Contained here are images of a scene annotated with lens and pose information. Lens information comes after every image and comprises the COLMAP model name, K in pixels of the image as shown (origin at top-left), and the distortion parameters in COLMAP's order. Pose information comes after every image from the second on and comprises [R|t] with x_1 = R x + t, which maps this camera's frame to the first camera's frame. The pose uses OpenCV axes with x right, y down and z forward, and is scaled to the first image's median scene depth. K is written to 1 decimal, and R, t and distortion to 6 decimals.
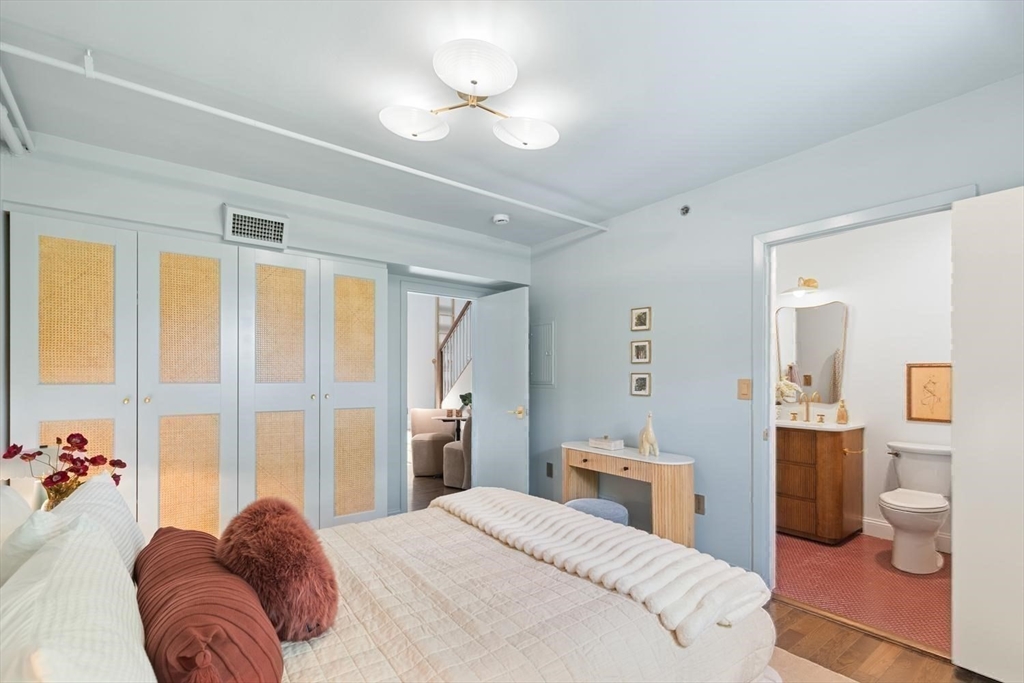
lens RADIAL K [[472.9, 0, 507.5], [0, 472.9, 371.9], [0, 0, 1]] dist [0.001448, -0.000260]
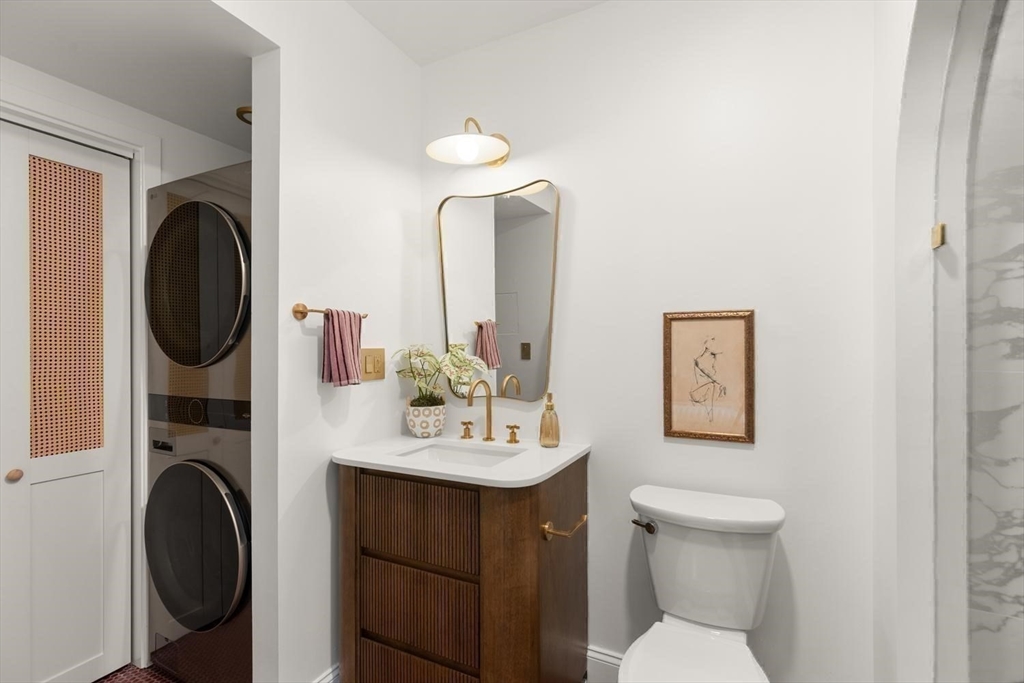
lens RADIAL K [[472.9, 0, 510.5], [0, 472.9, 348.6], [0, 0, 1]] dist [0.001448, -0.000260]
pose [[0.898364, -0.005159, 0.439221, 0.509854], [0.000823, 0.999949, 0.010062, 0.012607], [-0.439251, -0.008678, 0.898322, 0.654283]]
